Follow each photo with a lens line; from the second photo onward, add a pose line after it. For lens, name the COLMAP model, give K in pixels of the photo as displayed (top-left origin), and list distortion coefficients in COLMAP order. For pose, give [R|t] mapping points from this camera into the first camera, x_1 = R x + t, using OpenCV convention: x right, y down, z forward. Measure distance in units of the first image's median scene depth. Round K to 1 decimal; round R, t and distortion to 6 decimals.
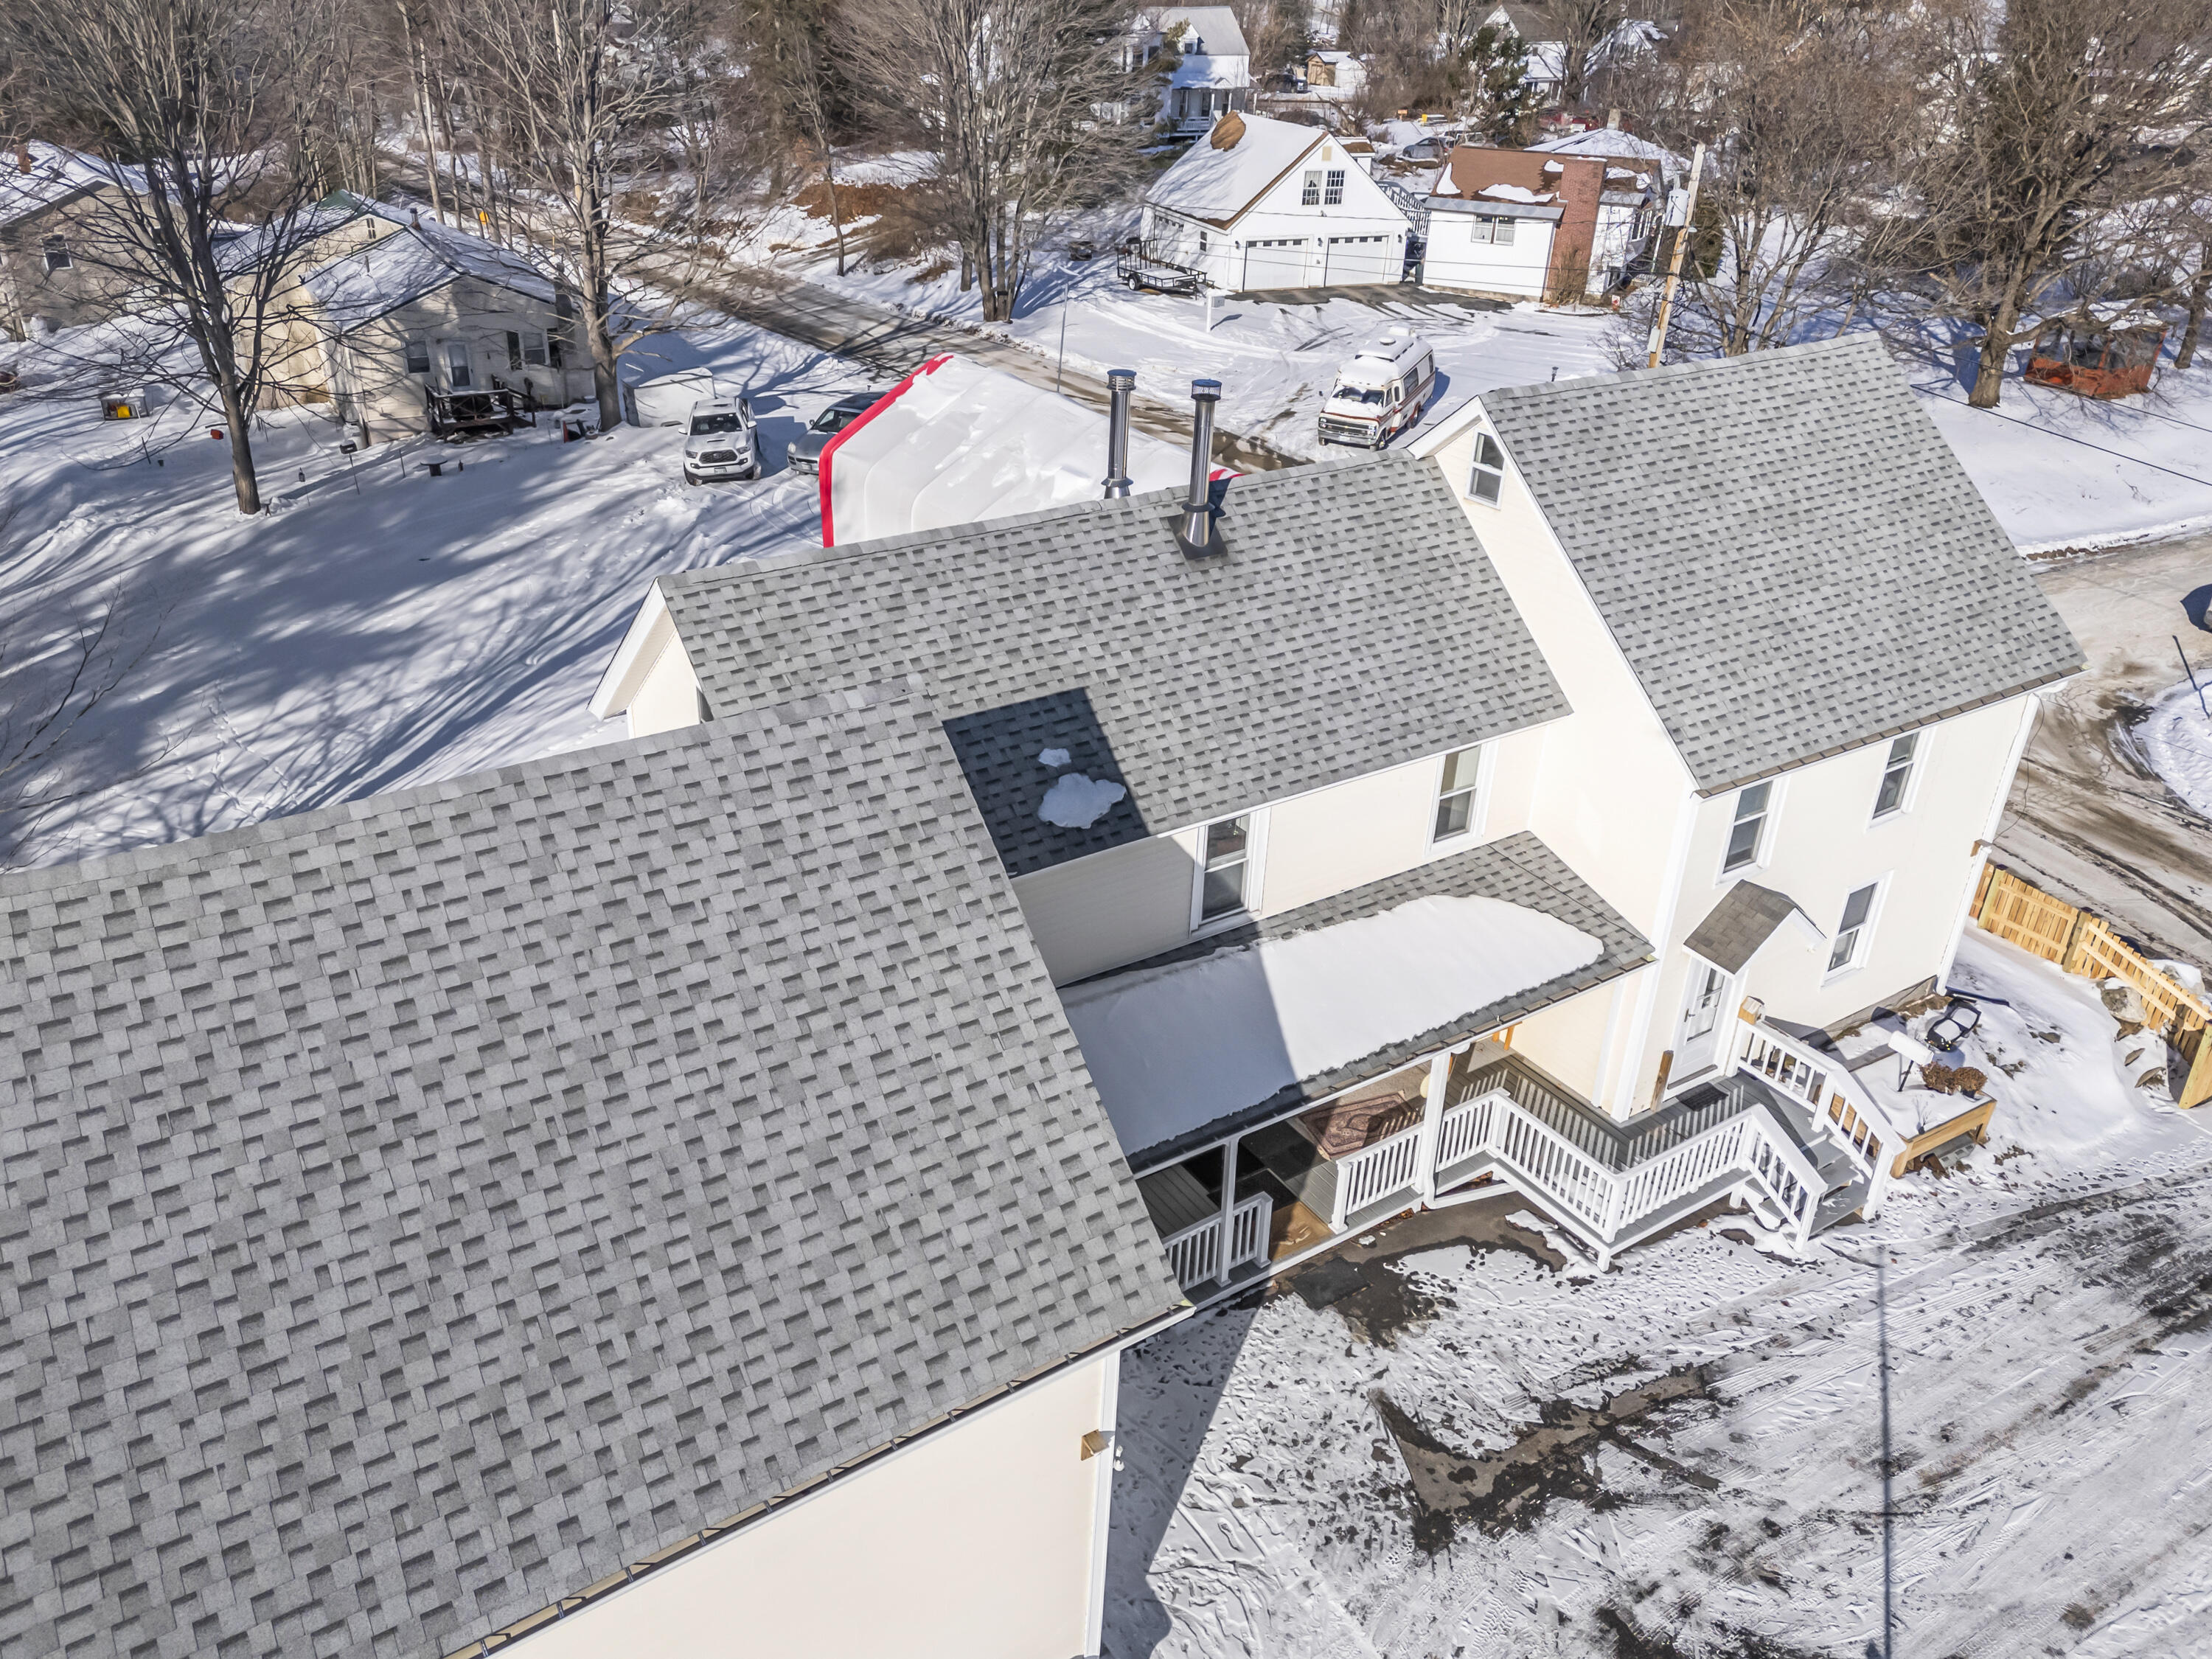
lens RADIAL K [[1665.1, 0, 1080.0], [0, 1665.1, 818.6], [0, 0, 1]] dist [0.158210, -0.220827]
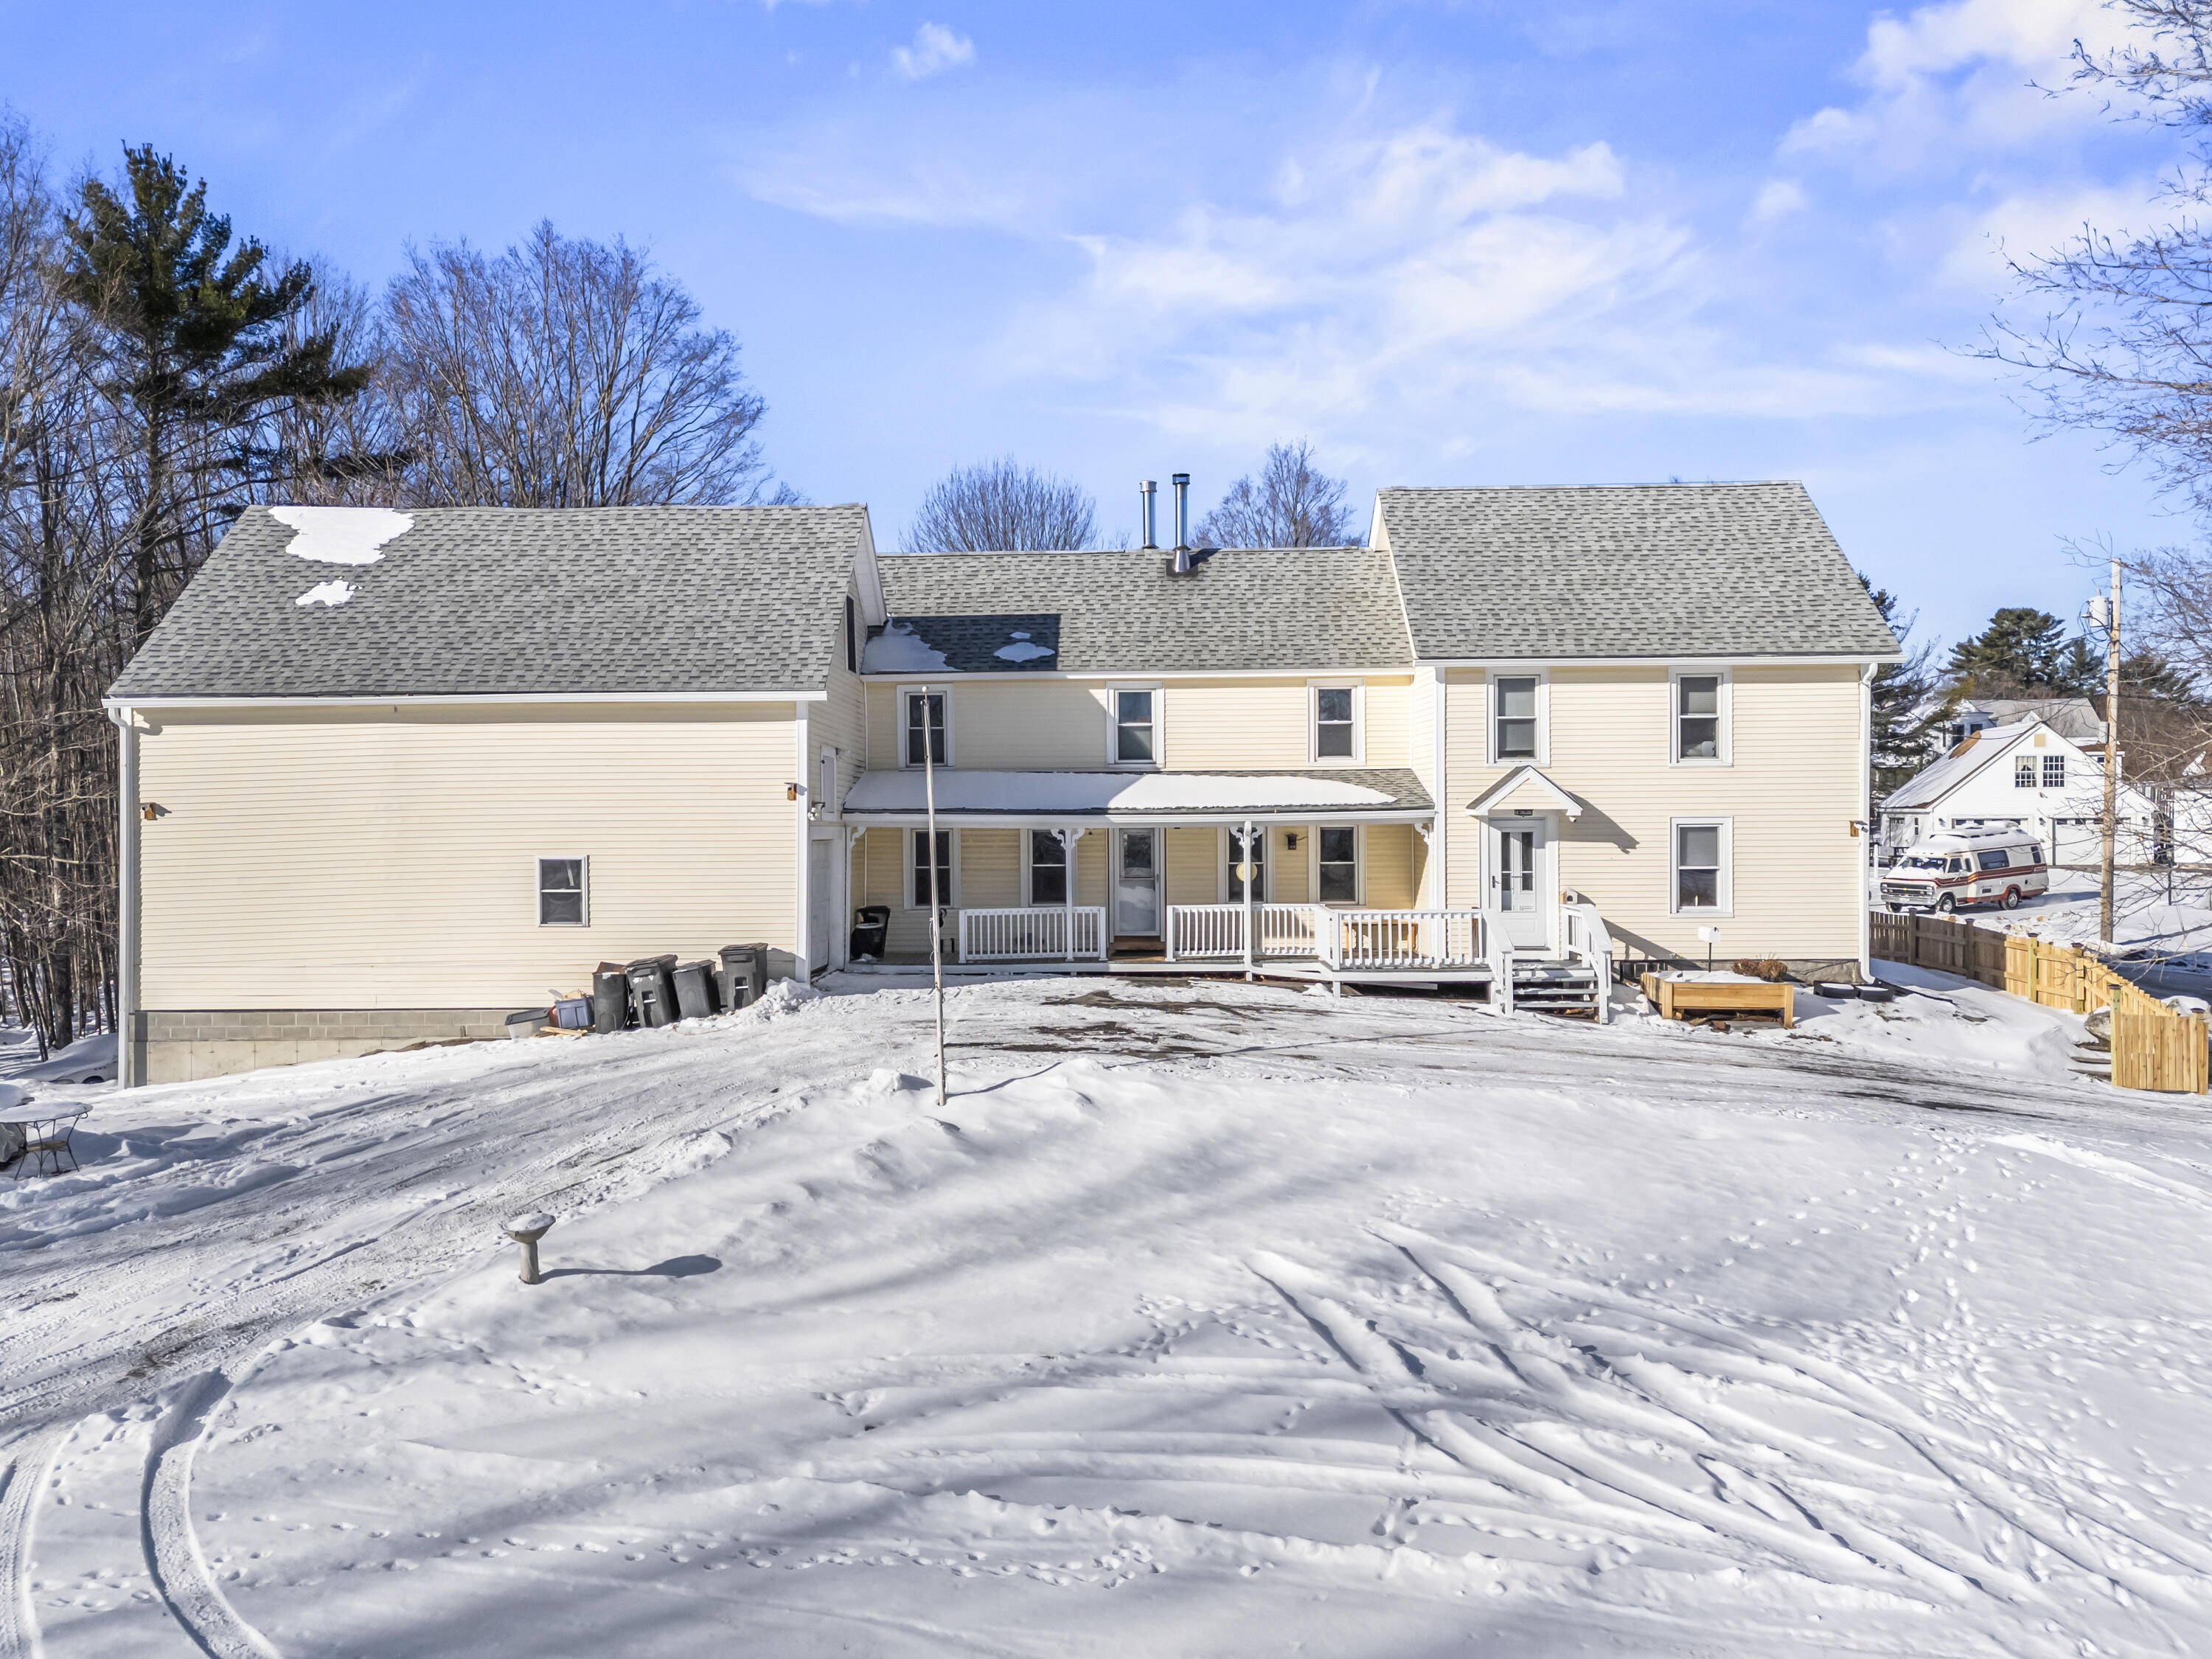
lens RADIAL K [[1665.1, 0, 1080.0], [0, 1665.1, 818.6], [0, 0, 1]] dist [0.158210, -0.220827]
pose [[0.839102, -0.018745, -0.543650, 0.913181], [-0.226398, 0.896702, -0.380354, 0.729853], [0.494622, 0.442237, 0.748181, -0.167901]]
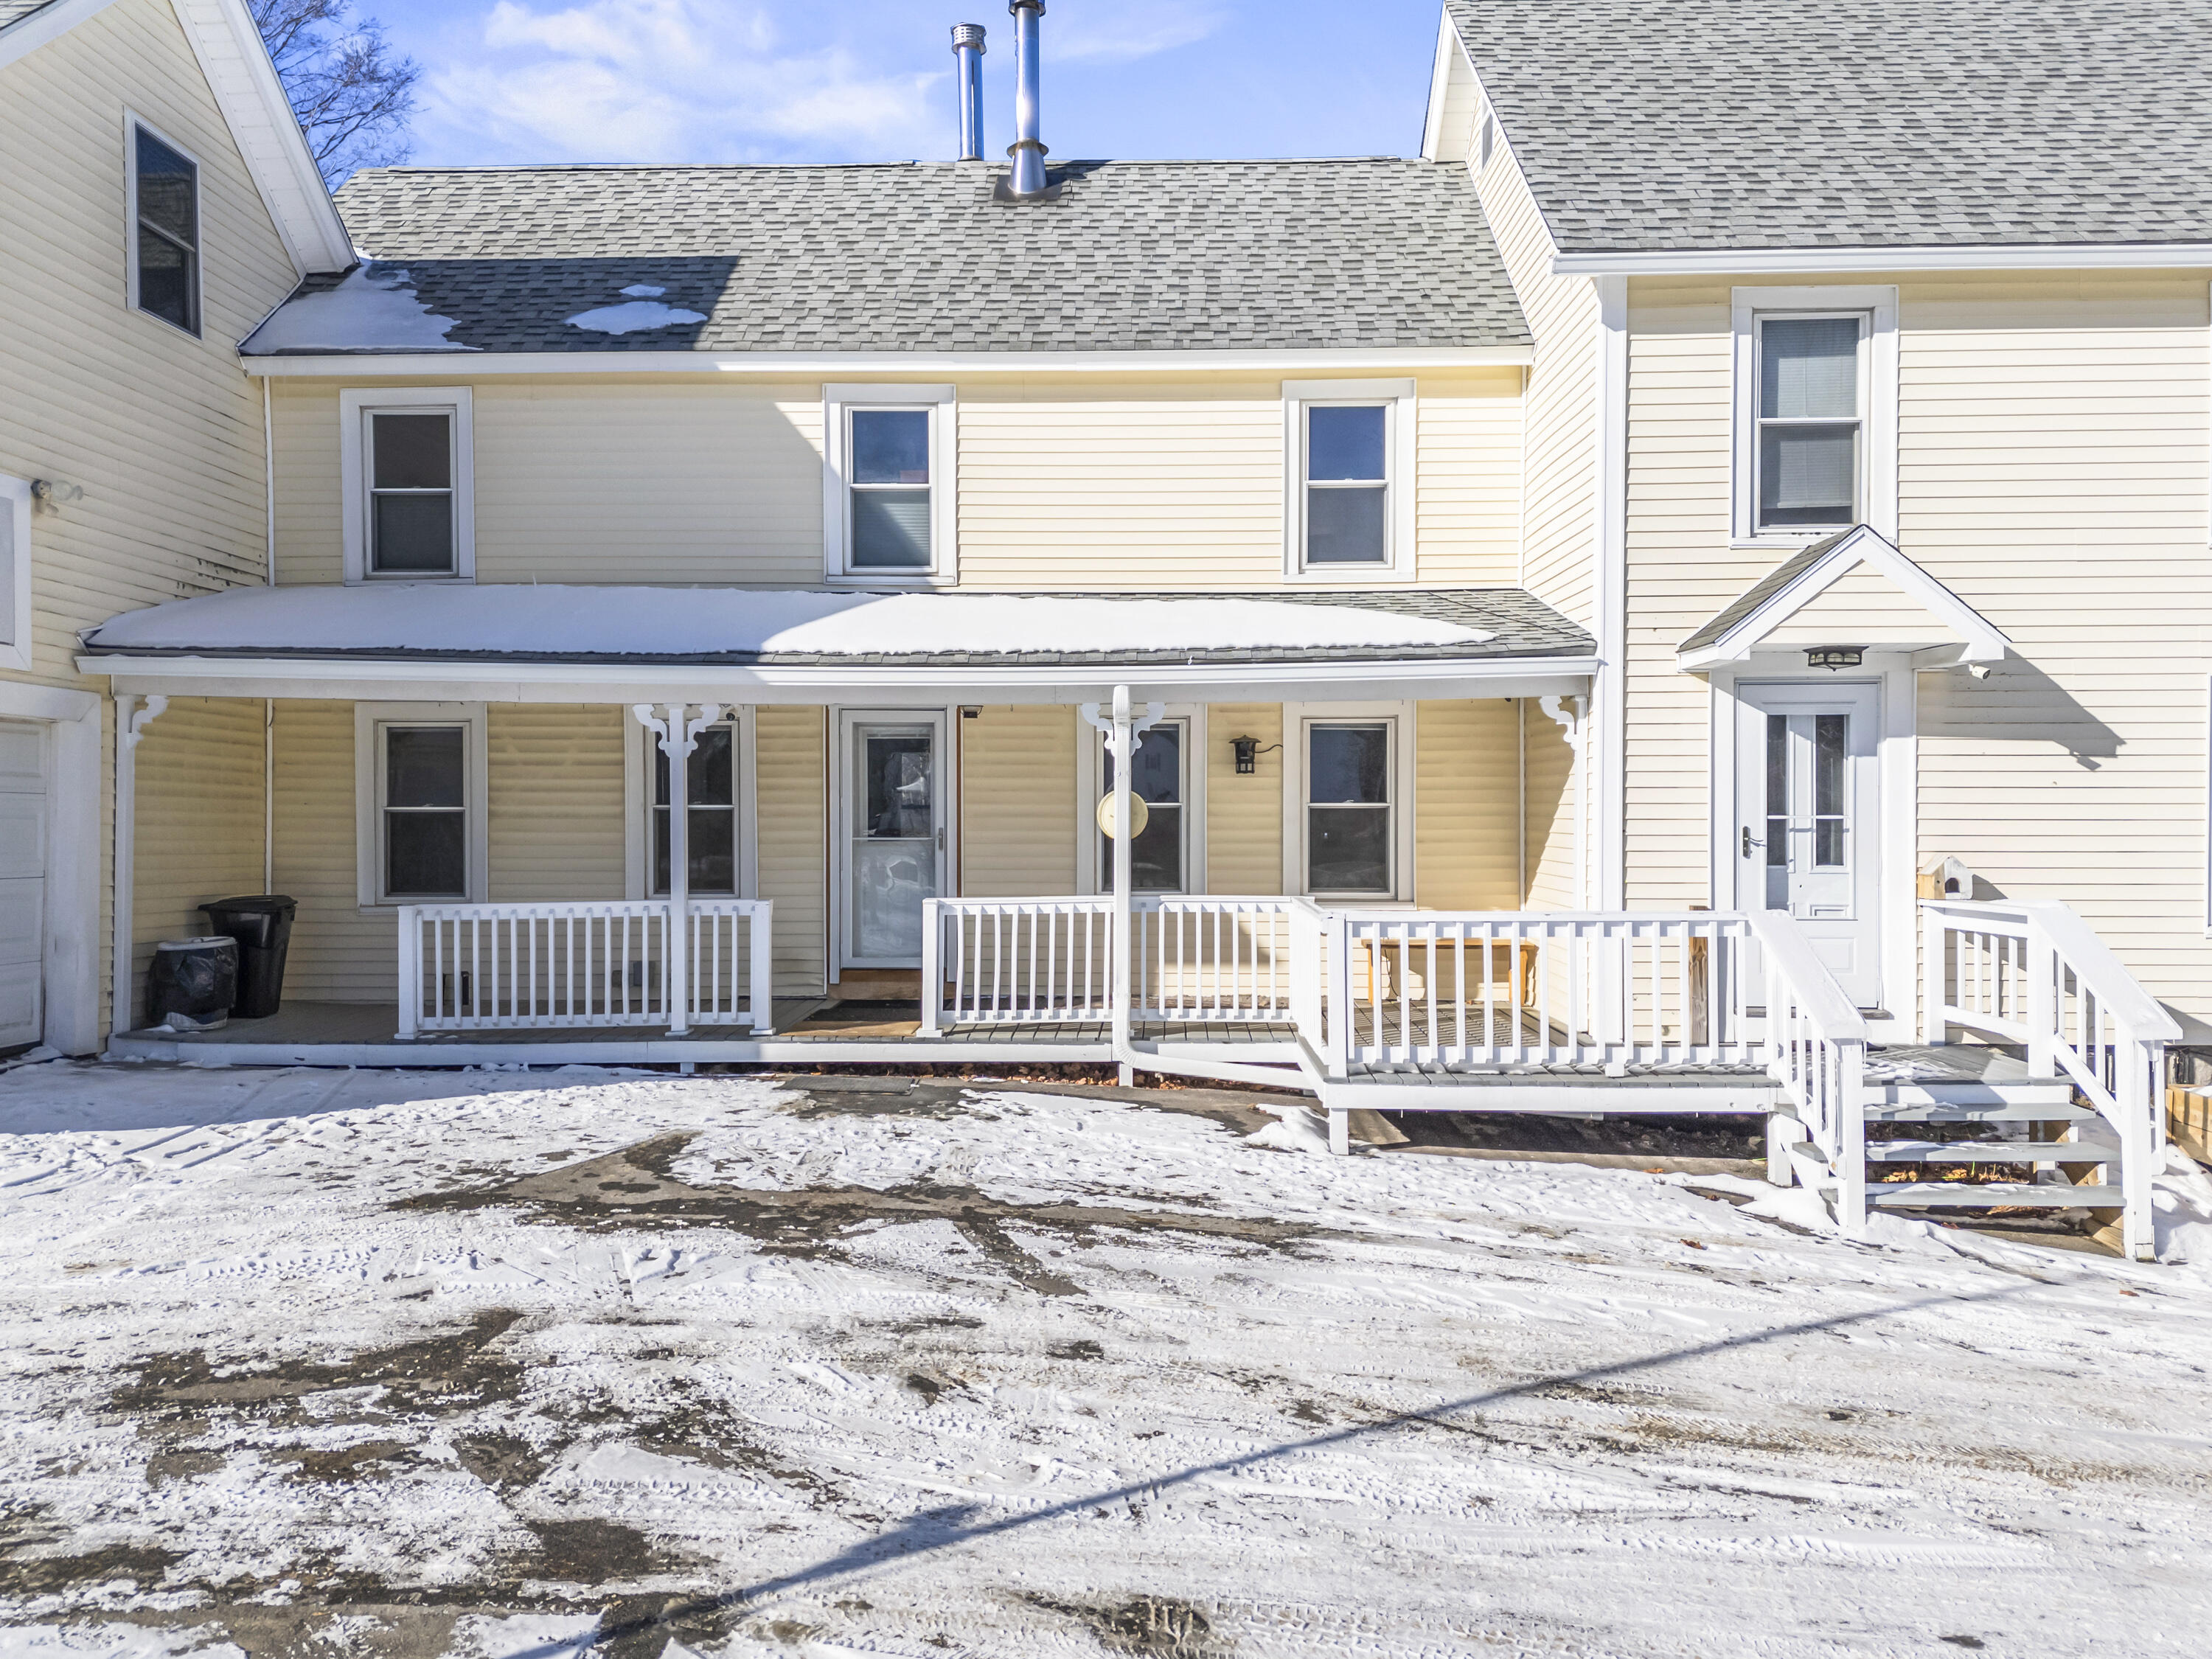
lens RADIAL K [[1651.7, 0, 1081.7], [0, 1651.7, 825.5], [0, 0, 1]] dist [0.051444, -0.002639]
pose [[0.829853, -0.012560, -0.557840, 0.543252], [-0.238957, 0.895431, -0.375637, 0.398898], [0.504225, 0.445024, 0.740075, 0.603093]]
